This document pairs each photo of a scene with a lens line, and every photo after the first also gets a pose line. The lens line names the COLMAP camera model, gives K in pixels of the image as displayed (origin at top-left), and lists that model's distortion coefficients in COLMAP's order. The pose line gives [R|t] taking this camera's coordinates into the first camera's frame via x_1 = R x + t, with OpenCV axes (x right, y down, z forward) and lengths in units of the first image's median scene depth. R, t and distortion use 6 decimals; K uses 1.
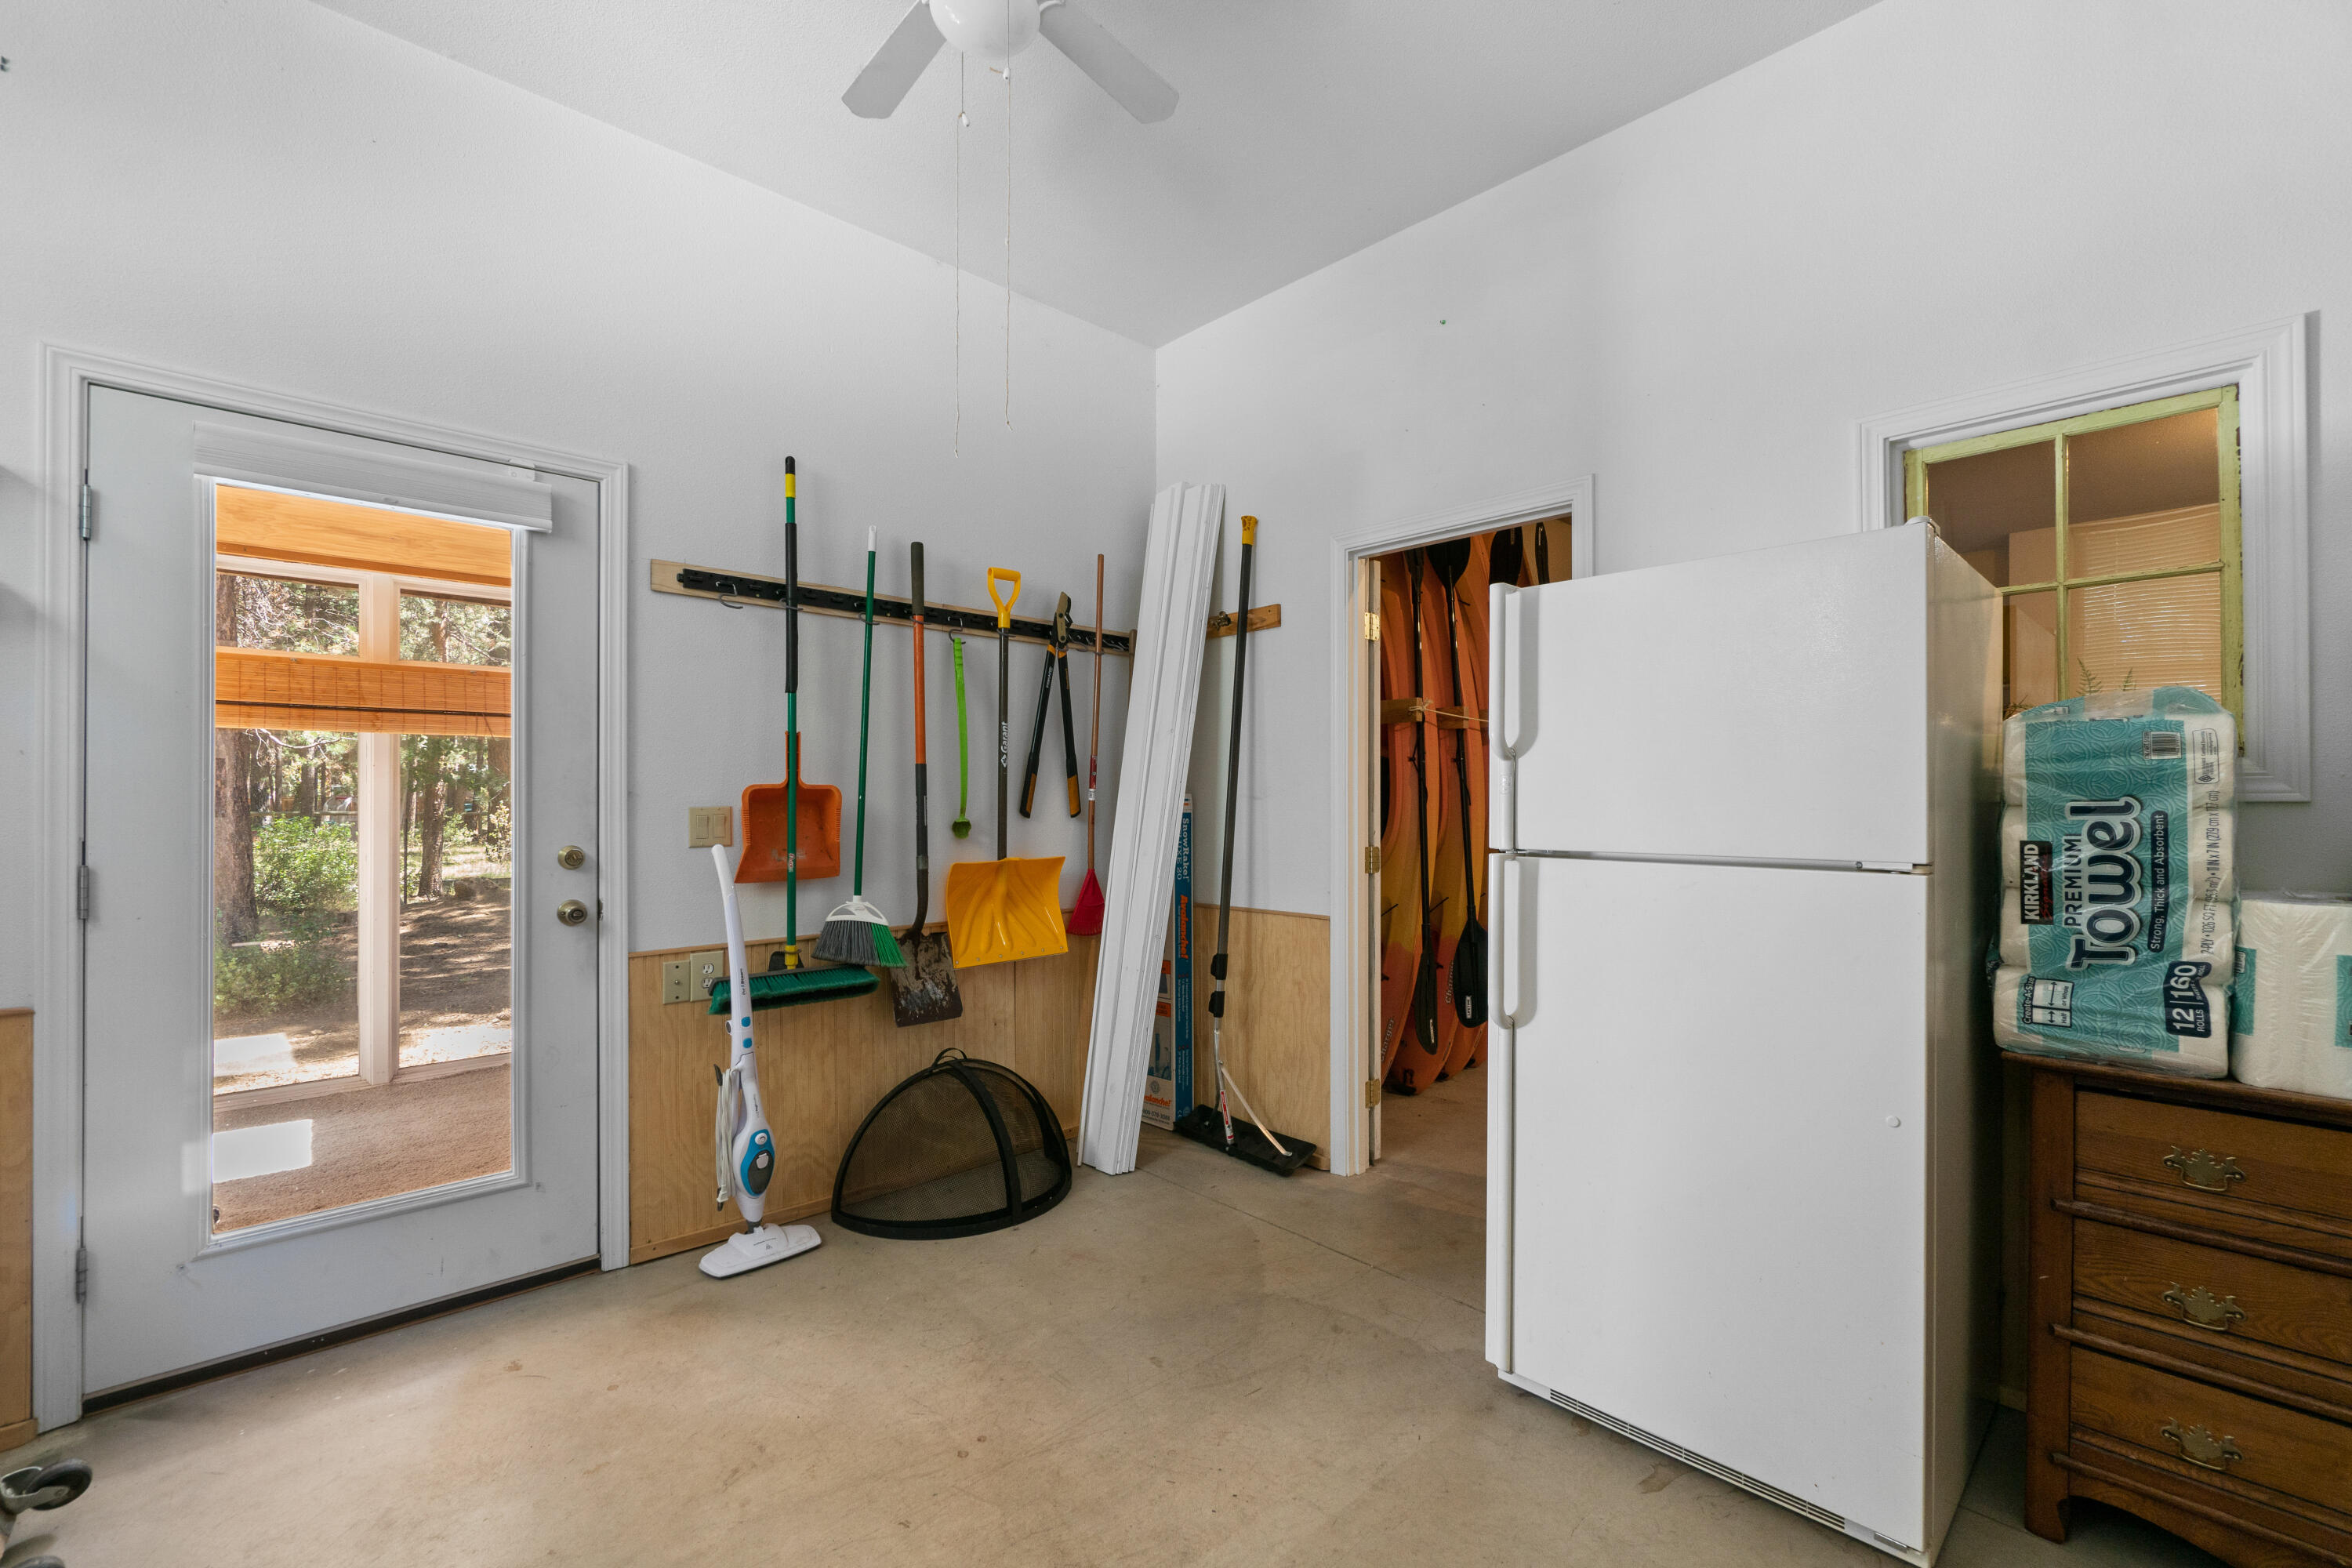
lens RADIAL K [[1013.2, 0, 1186.8], [0, 1013.2, 785.8], [0, 0, 1]] dist [0.000458, -0.000098]
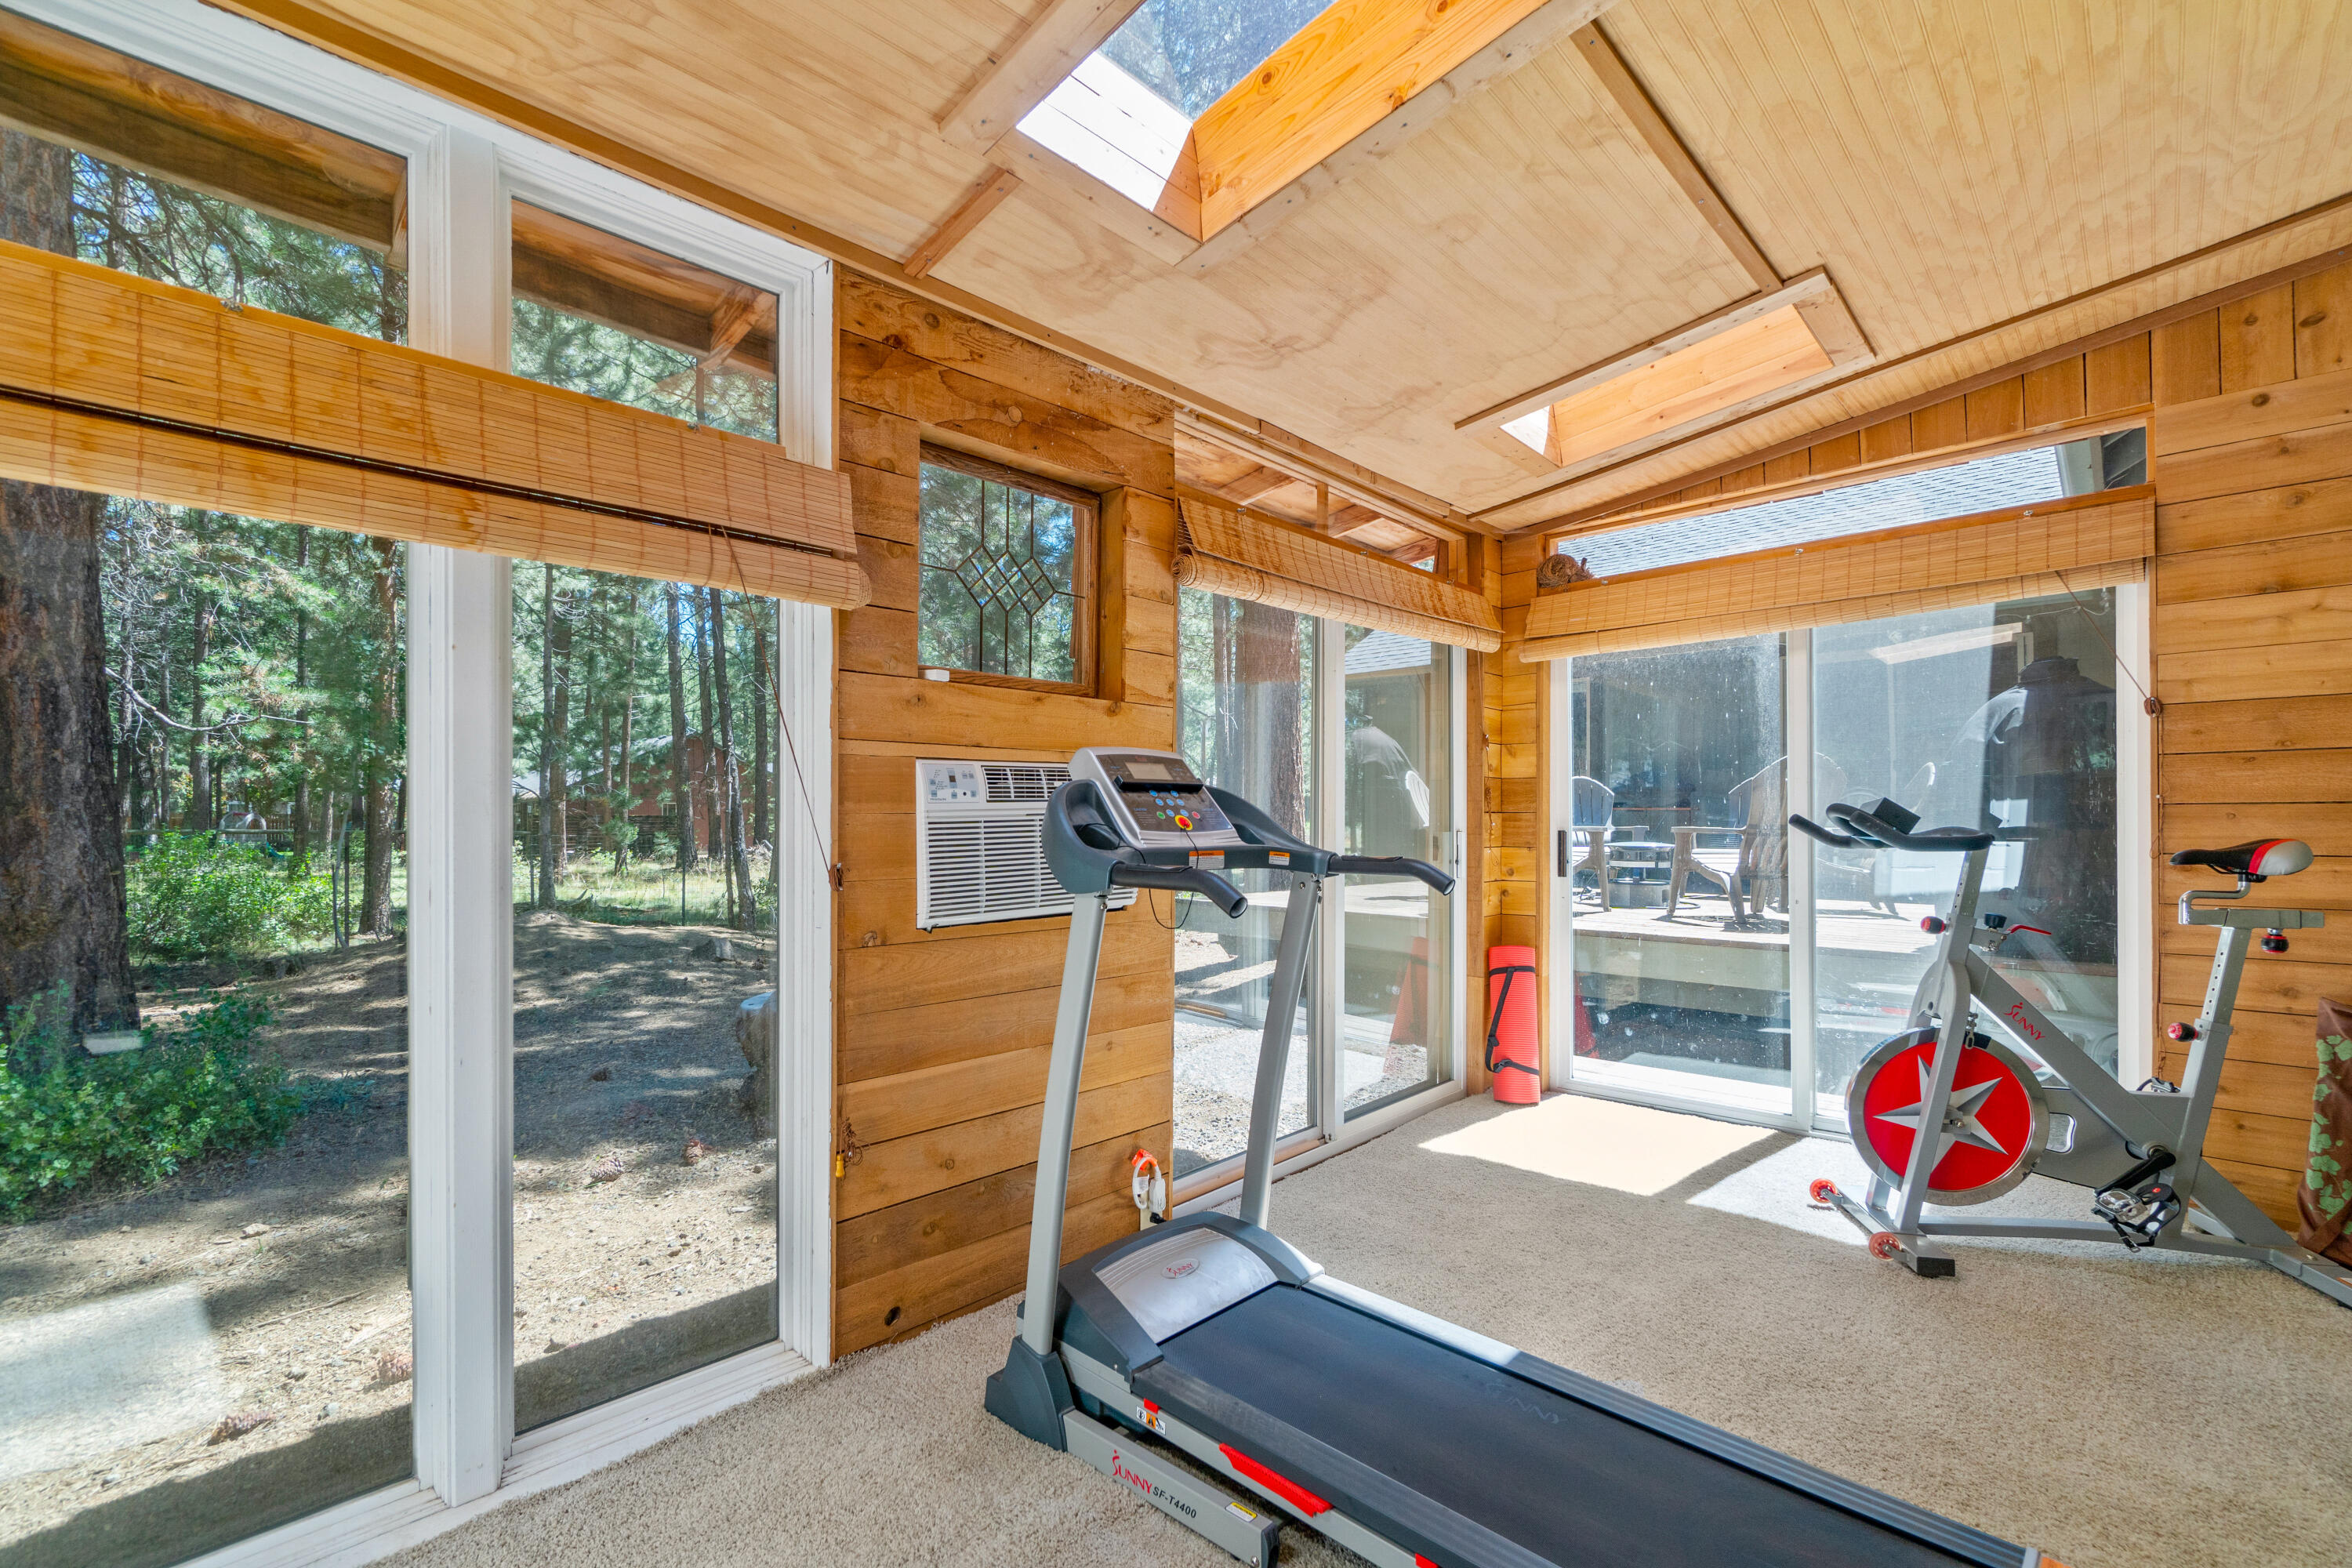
lens RADIAL K [[1013.2, 0, 1166.8], [0, 1013.2, 807.7], [0, 0, 1]] dist [0.000458, -0.000098]
pose [[0.998786, -0.003426, 0.049149, -0.190523], [0.003210, 0.999985, 0.004470, 0.012367], [-0.049164, -0.004307, 0.998781, 0.209955]]
